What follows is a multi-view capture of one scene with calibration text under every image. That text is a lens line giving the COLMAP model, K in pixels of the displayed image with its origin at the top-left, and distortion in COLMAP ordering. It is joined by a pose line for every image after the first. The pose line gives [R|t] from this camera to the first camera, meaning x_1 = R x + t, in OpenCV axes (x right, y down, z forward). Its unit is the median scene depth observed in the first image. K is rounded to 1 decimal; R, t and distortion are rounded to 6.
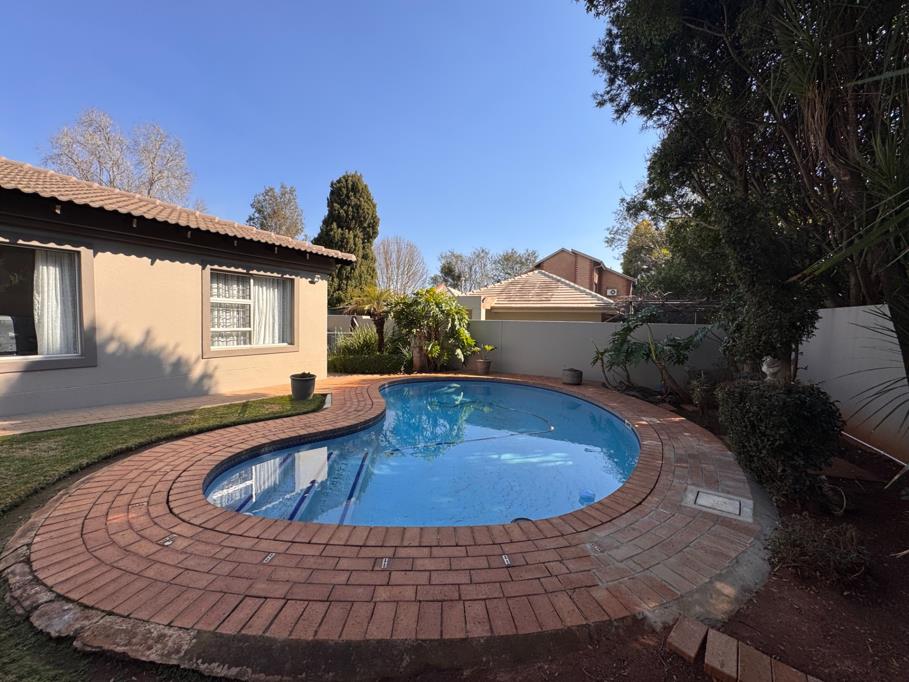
lens RADIAL K [[360.8, 0, 454.5], [0, 360.8, 341.0], [0, 0, 1]] dist [-0.001002, 0.000067]
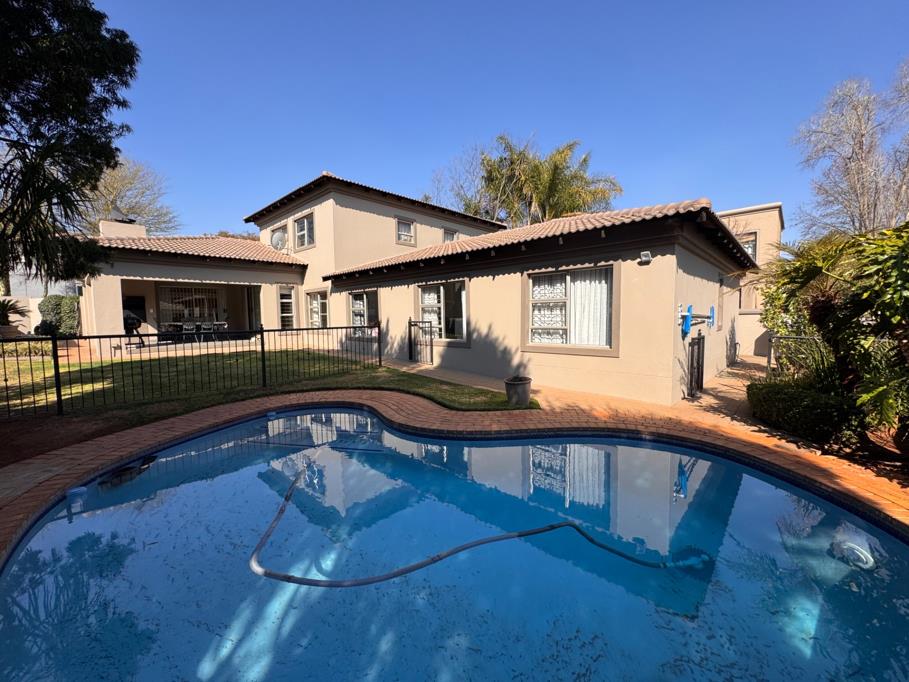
lens RADIAL K [[360.8, 0, 454.5], [0, 360.8, 341.0], [0, 0, 1]] dist [-0.001002, 0.000067]
pose [[-0.315535, 0.080447, -0.945498, 0.508805], [-0.031757, 0.994946, 0.095252, -0.090123], [0.948382, 0.060082, -0.311386, 1.156384]]
